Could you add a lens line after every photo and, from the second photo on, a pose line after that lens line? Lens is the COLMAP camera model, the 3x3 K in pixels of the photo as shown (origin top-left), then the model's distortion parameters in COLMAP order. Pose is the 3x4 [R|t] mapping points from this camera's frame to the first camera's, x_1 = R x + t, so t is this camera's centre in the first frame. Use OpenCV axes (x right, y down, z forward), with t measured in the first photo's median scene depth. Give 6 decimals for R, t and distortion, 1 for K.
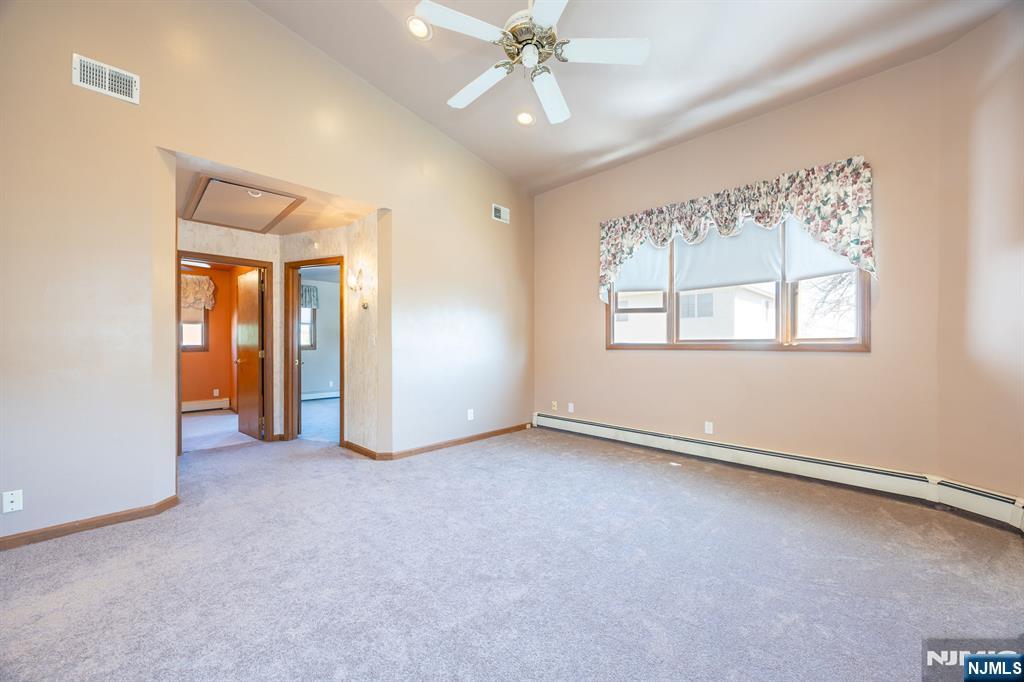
lens RADIAL K [[392.4, 0, 513.1], [0, 392.4, 345.7], [0, 0, 1]] dist [0.001217, 0.000099]
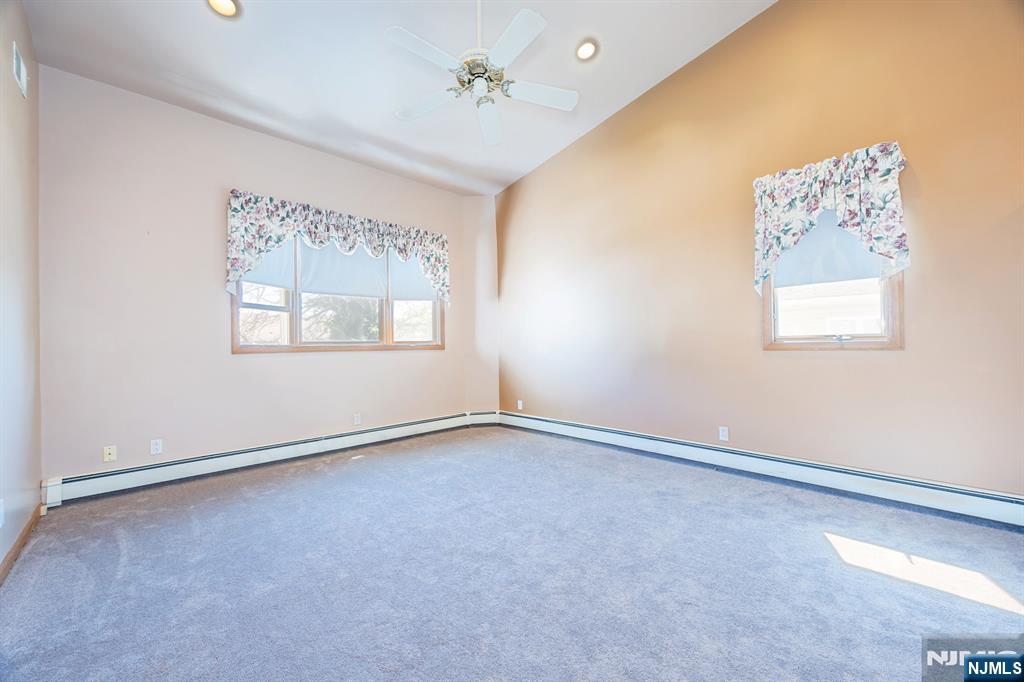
lens RADIAL K [[389.0, 0, 508.9], [0, 389.0, 341.9], [0, 0, 1]] dist [0.000172, -0.000026]
pose [[0.029170, 0.007648, 0.999545, -0.600045], [0.014208, 0.999867, -0.008065, 0.000399], [-0.999473, 0.014436, 0.029058, 0.507607]]
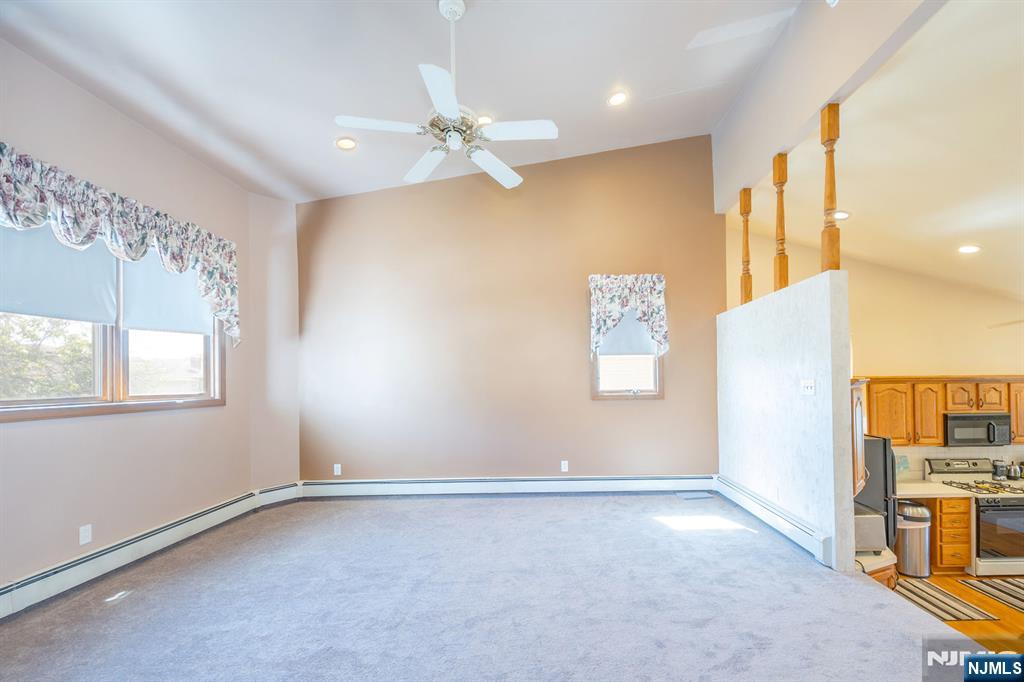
lens RADIAL K [[426.4, 0, 556.8], [0, 426.4, 374.6], [0, 0, 1]] dist [0.001398, 0.000181]
pose [[-0.714363, 0.014053, 0.699634, -0.552323], [0.009642, 0.999901, -0.010240, -0.041936], [-0.699709, -0.000569, -0.714428, 0.928935]]
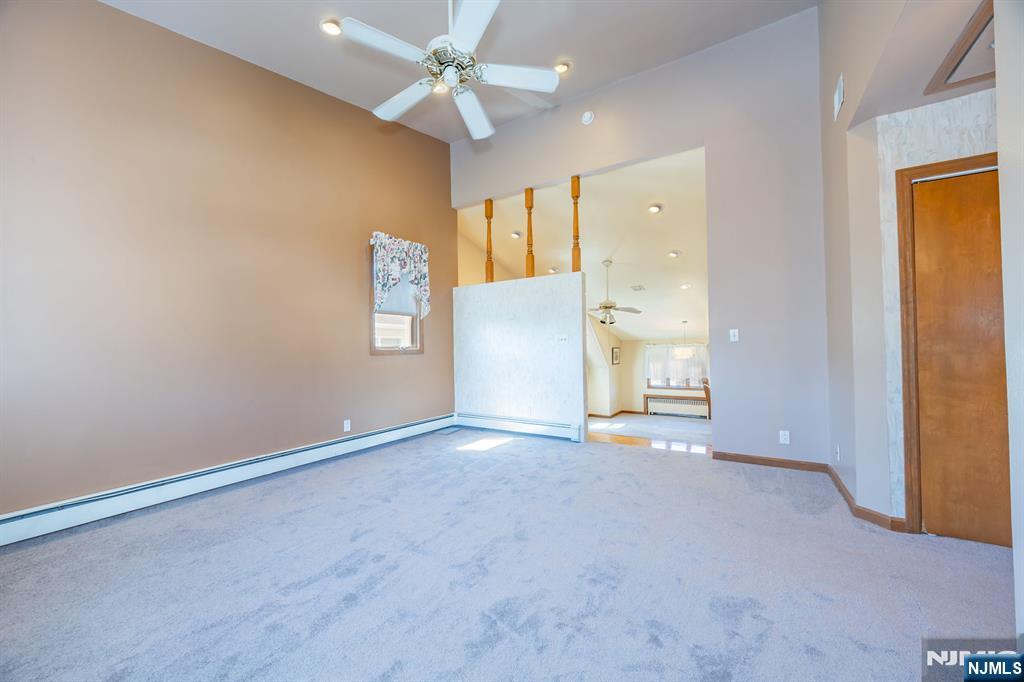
lens RADIAL K [[392.4, 0, 513.1], [0, 392.4, 345.7], [0, 0, 1]] dist [0.001217, 0.000099]
pose [[-0.975572, 0.007418, -0.219555, 0.064463], [0.008322, 0.999960, -0.003192, -0.002698], [0.219522, -0.004942, -0.975595, 1.171480]]
